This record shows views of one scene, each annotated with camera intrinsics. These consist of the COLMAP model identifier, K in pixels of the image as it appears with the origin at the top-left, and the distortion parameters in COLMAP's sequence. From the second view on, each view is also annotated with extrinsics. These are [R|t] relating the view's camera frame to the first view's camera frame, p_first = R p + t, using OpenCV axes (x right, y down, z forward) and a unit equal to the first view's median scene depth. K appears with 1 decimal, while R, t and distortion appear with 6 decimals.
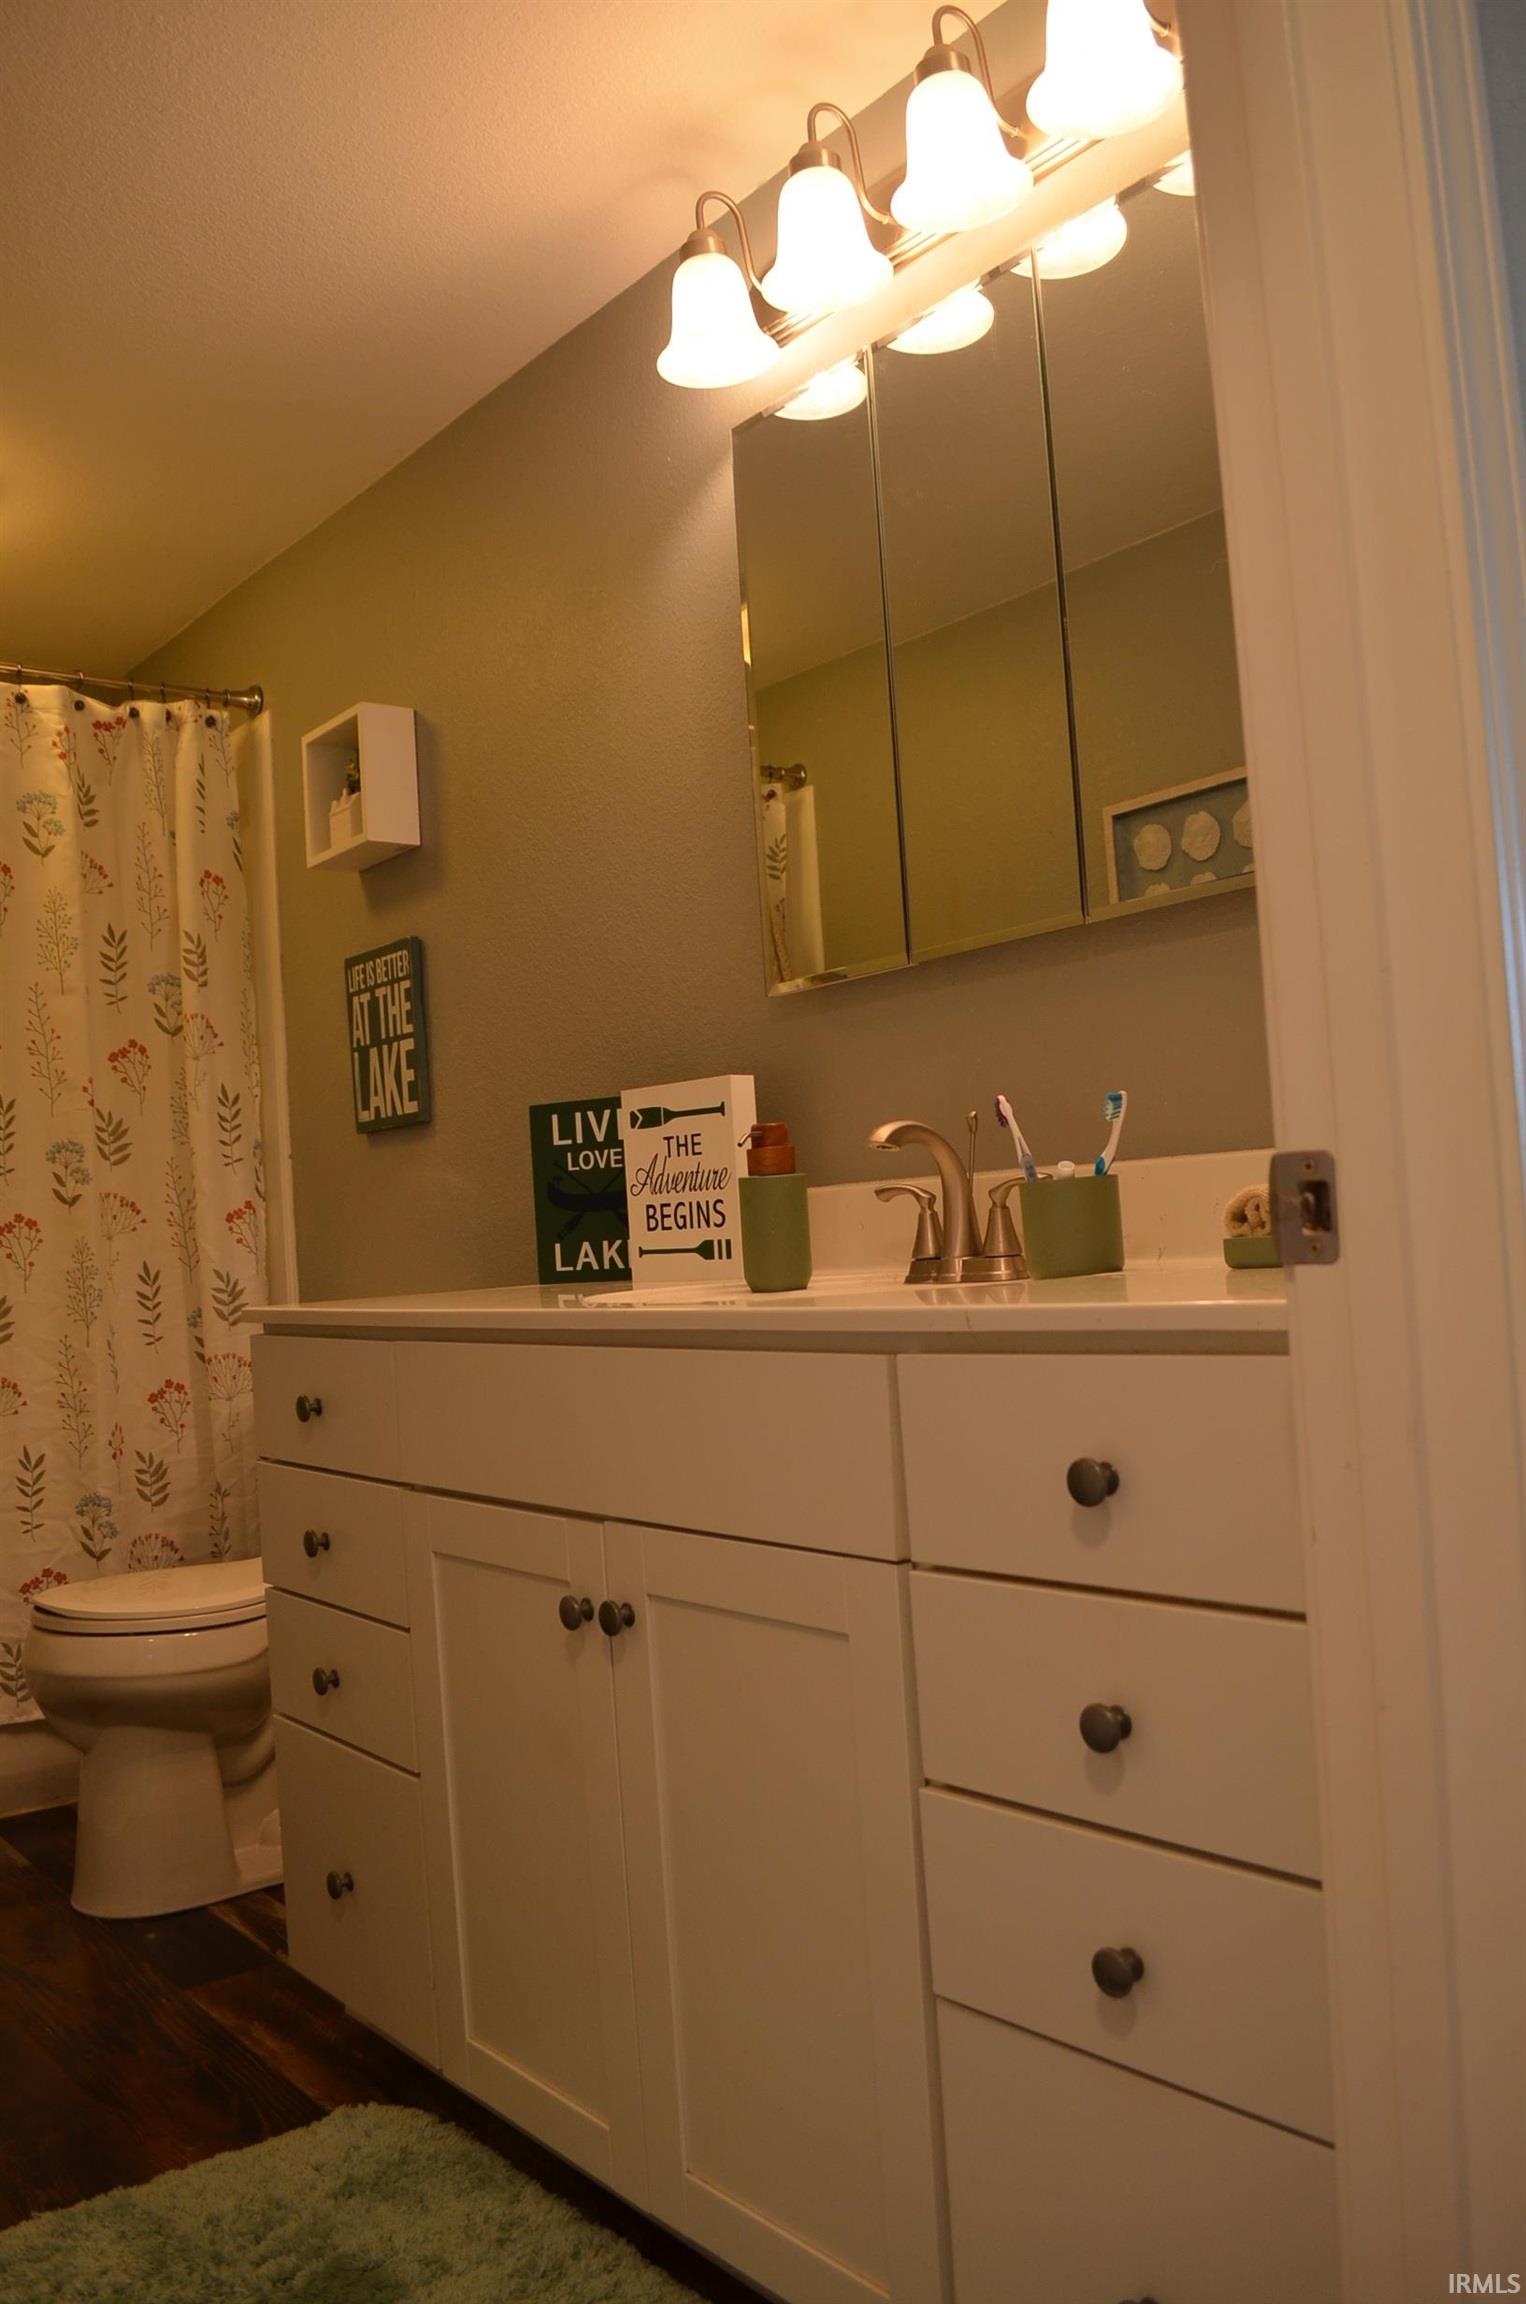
lens RADIAL K [[1817.8, 0, 755.2], [0, 1817.8, 1154.4], [0, 0, 1]] dist [-0.078624, 0.013461]
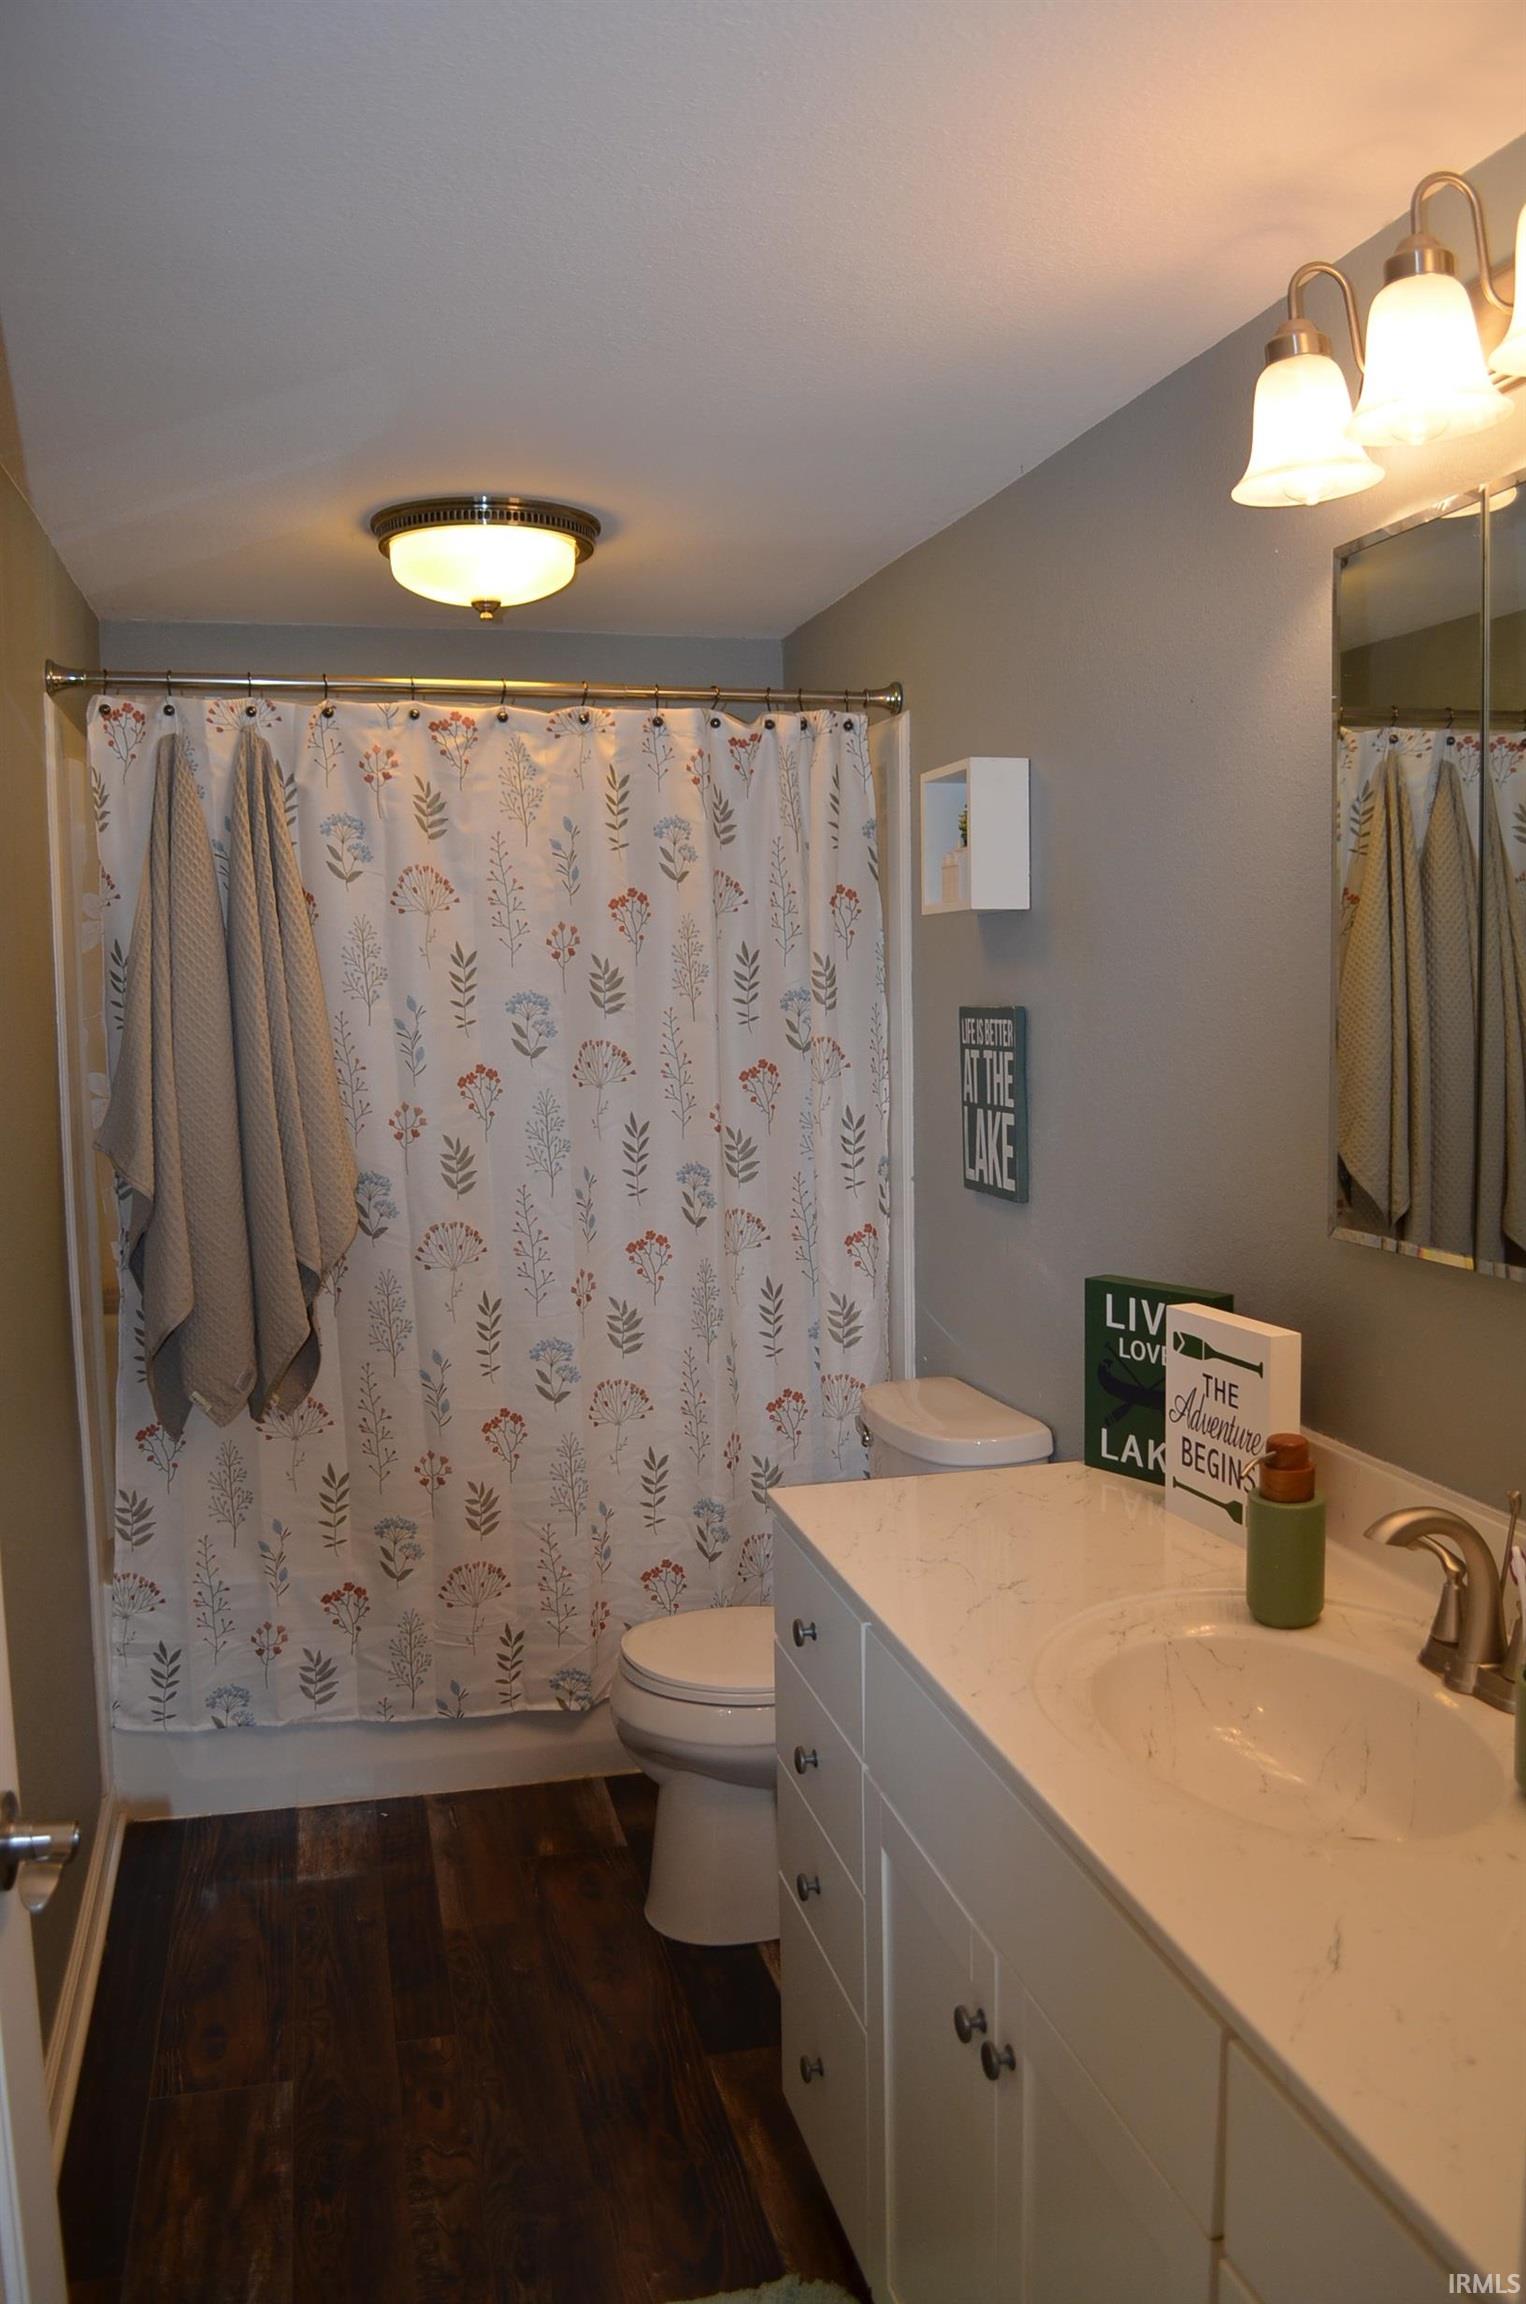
lens RADIAL K [[1817.8, 0, 762.6], [0, 1817.8, 1150.3], [0, 0, 1]] dist [-0.078624, 0.013461]
pose [[0.909494, 0.086391, -0.406641, 0.076447], [-0.022193, 0.986864, 0.160022, -0.185246], [0.415124, -0.136514, 0.899464, 0.080777]]
